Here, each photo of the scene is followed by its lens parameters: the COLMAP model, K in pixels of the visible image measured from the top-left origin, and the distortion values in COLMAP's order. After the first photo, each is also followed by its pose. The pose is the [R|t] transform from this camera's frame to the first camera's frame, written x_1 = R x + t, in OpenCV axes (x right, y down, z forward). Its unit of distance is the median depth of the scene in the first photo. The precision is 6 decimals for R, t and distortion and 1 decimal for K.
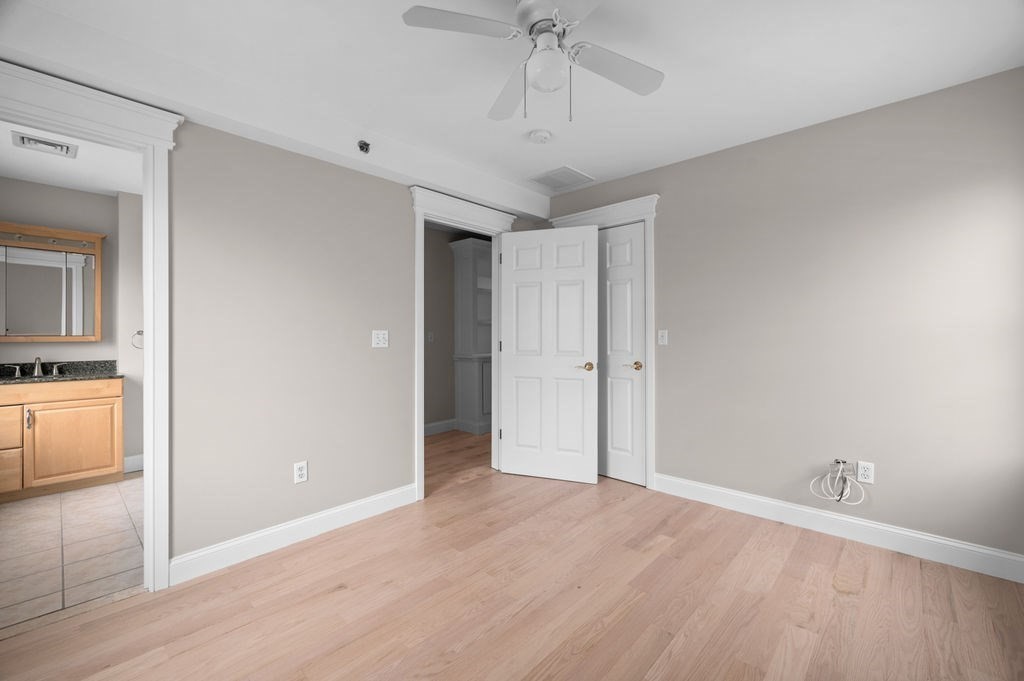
lens RADIAL K [[425.5, 0, 520.5], [0, 425.5, 334.1], [0, 0, 1]] dist [0.001634, 0.000125]
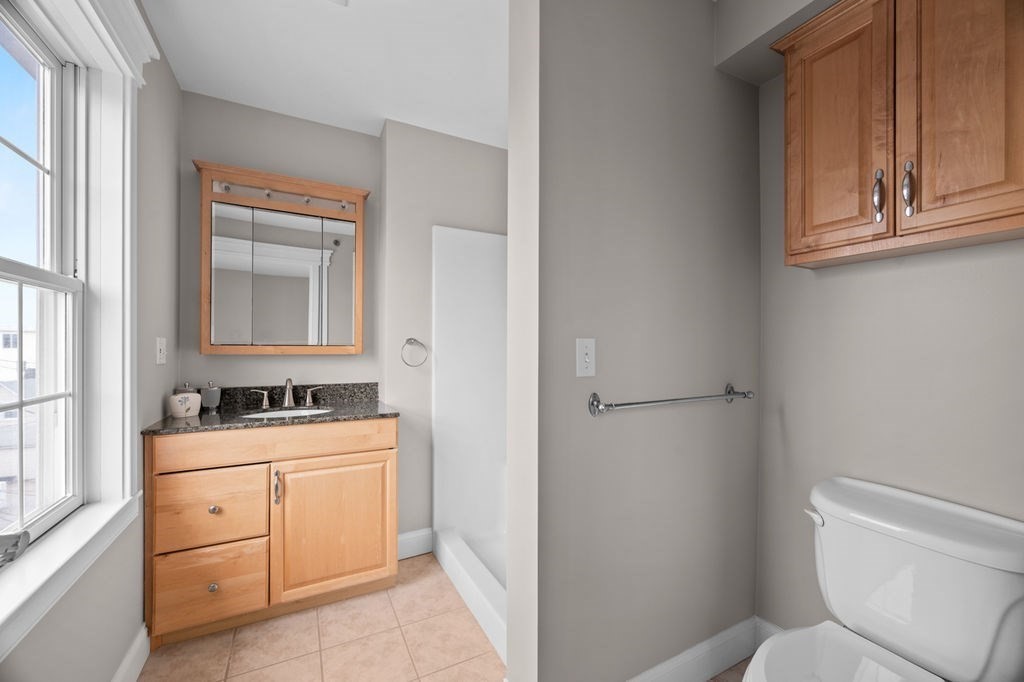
lens RADIAL K [[407.3, 0, 515.9], [0, 407.3, 343.4], [0, 0, 1]] dist [-0.000895, -0.000072]
pose [[0.944414, 0.001712, -0.328754, -0.598965], [-0.003268, 0.999986, -0.004180, 0.002791], [0.328742, 0.005022, 0.944407, 0.525697]]
